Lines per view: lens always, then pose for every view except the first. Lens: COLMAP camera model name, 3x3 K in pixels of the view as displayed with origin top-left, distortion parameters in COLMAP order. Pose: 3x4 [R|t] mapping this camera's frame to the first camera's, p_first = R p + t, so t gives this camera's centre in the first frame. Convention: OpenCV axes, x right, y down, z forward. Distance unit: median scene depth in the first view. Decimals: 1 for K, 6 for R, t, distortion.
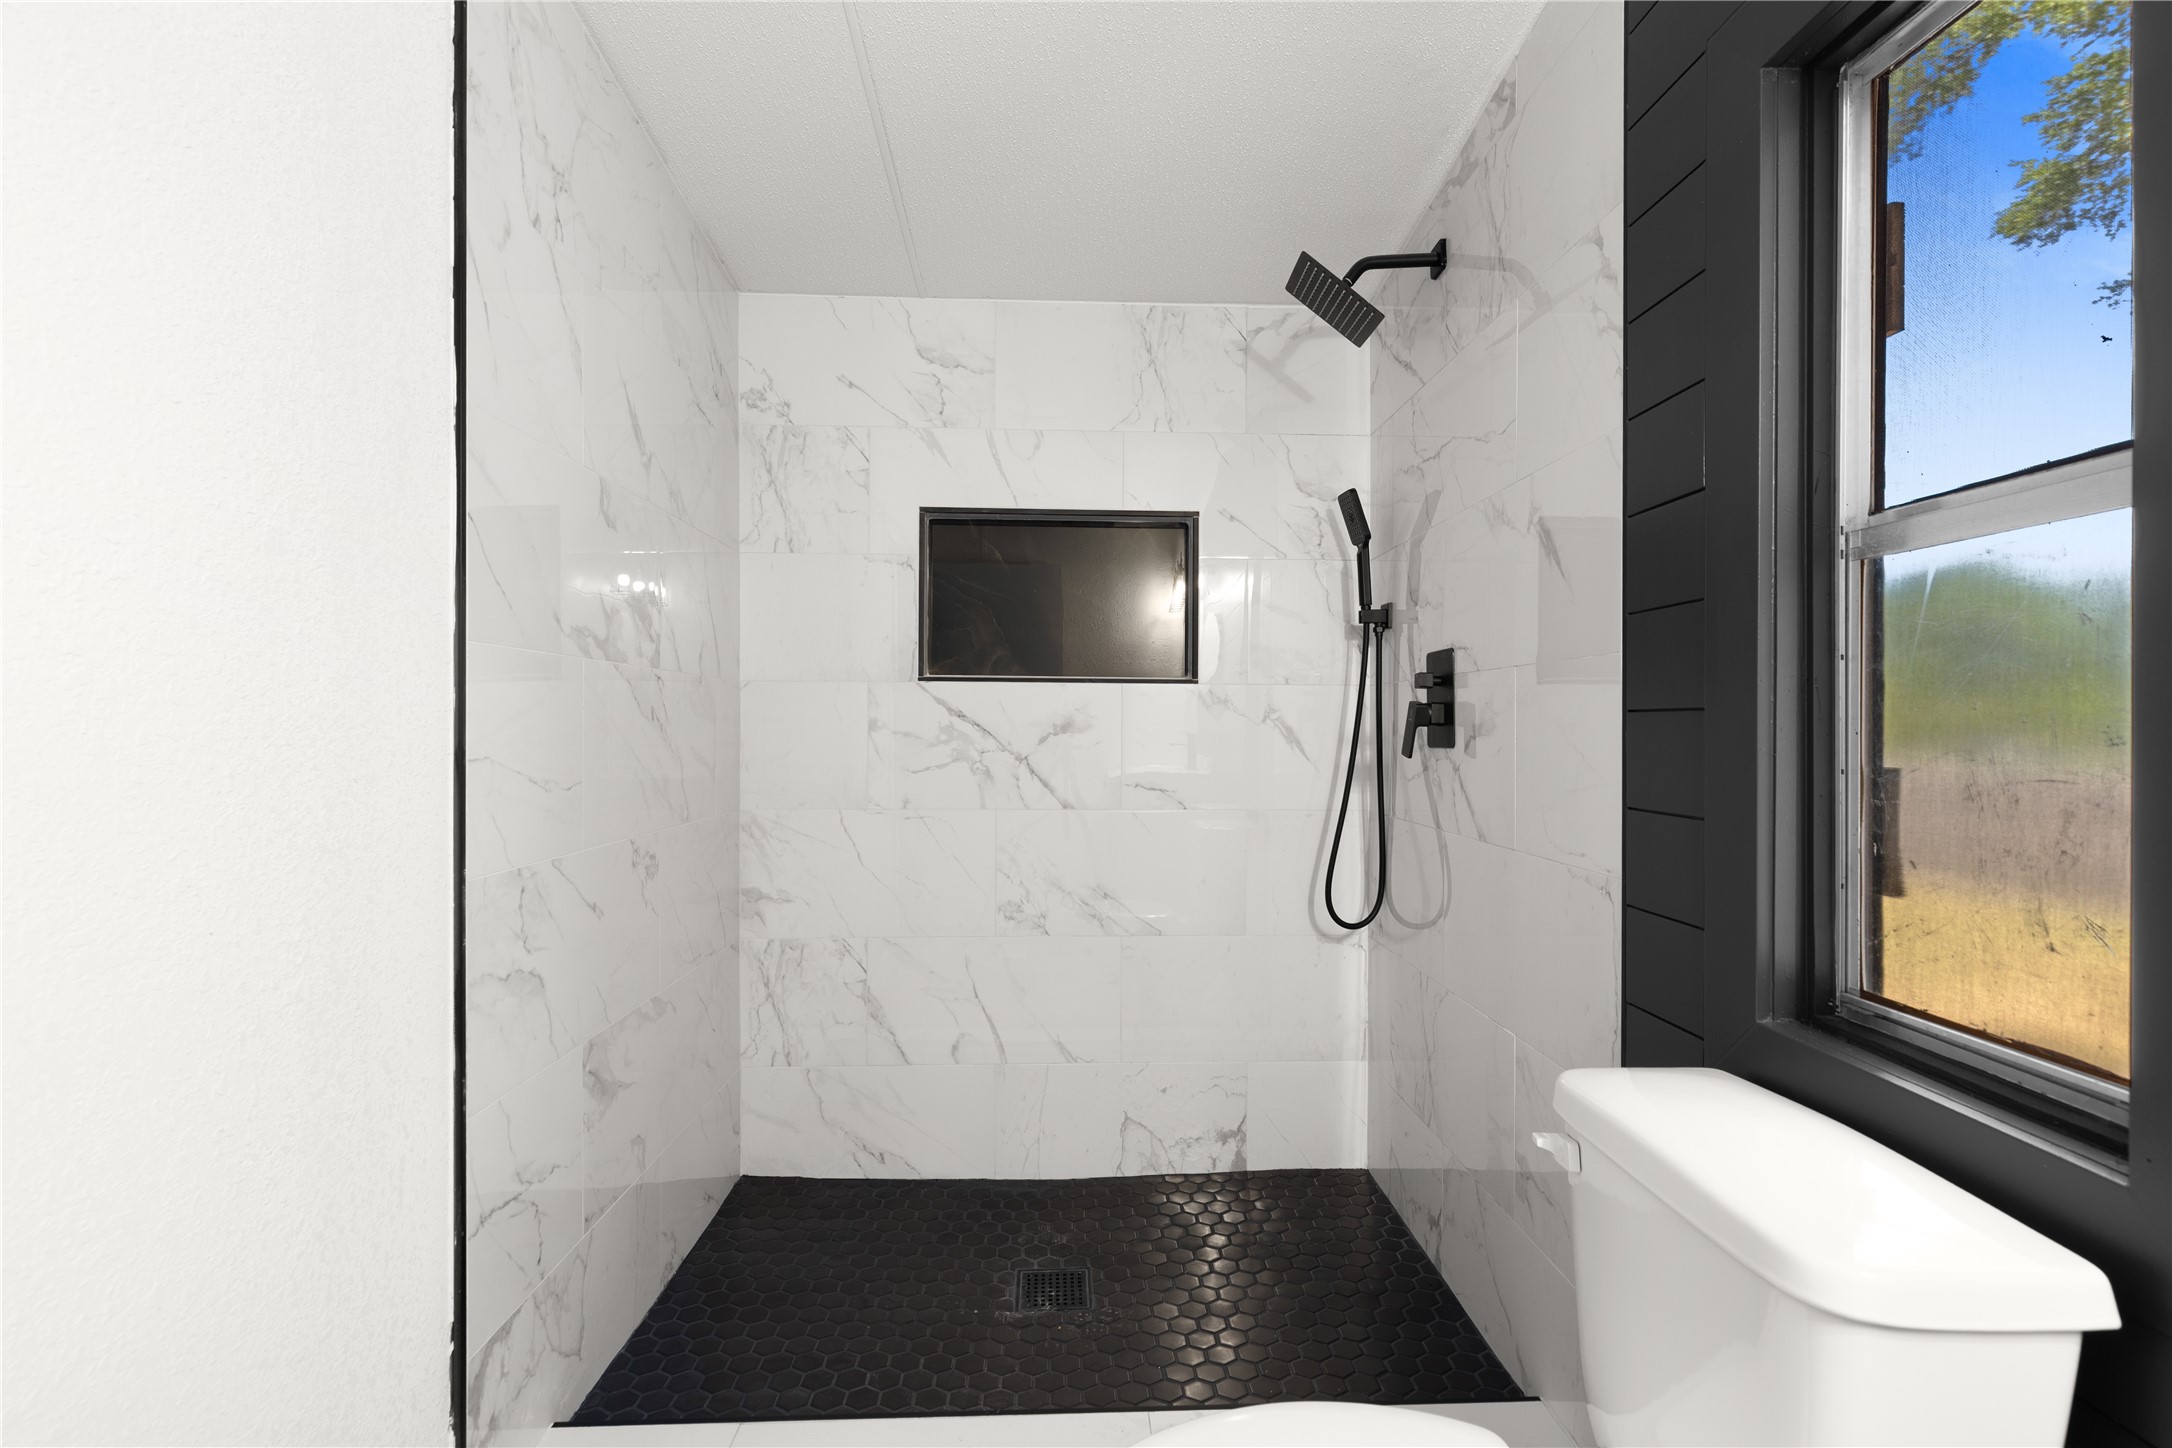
lens RADIAL K [[984.4, 0, 1098.5], [0, 984.4, 718.3], [0, 0, 1]] dist [0.003361, -0.000399]
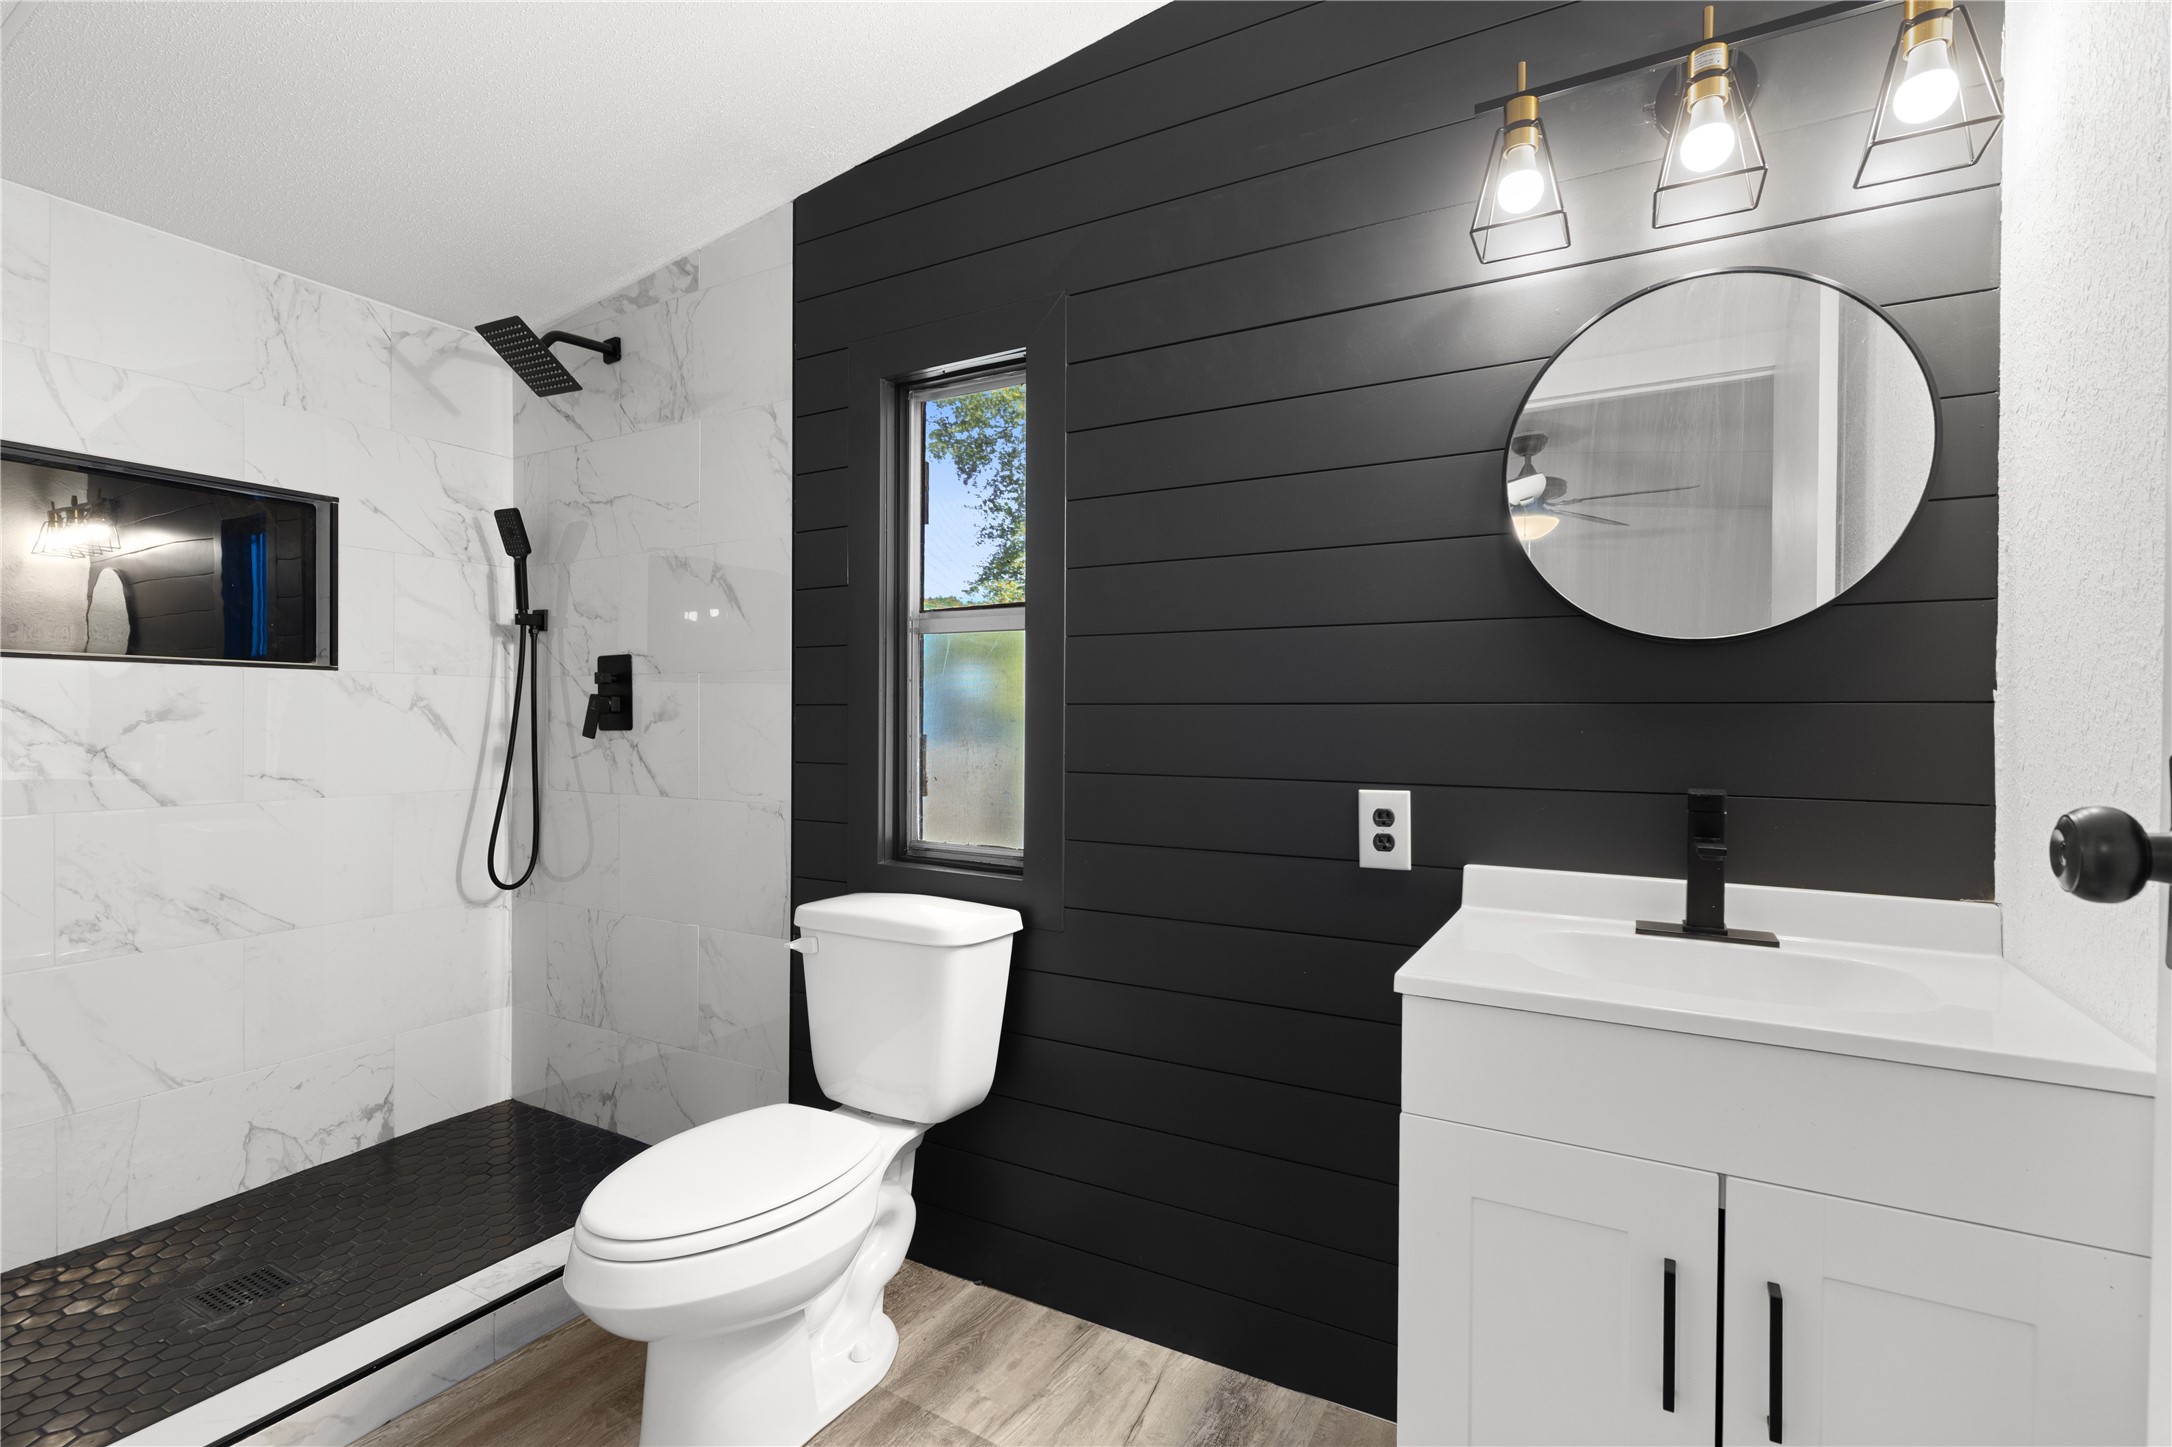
lens RADIAL K [[984.4, 0, 1098.5], [0, 984.4, 717.8], [0, 0, 1]] dist [0.003361, -0.000399]
pose [[0.524664, -0.001555, 0.851308, -0.351370], [-0.008017, 0.999945, 0.006768, -0.000460], [-0.851272, -0.010376, 0.524622, -0.184377]]
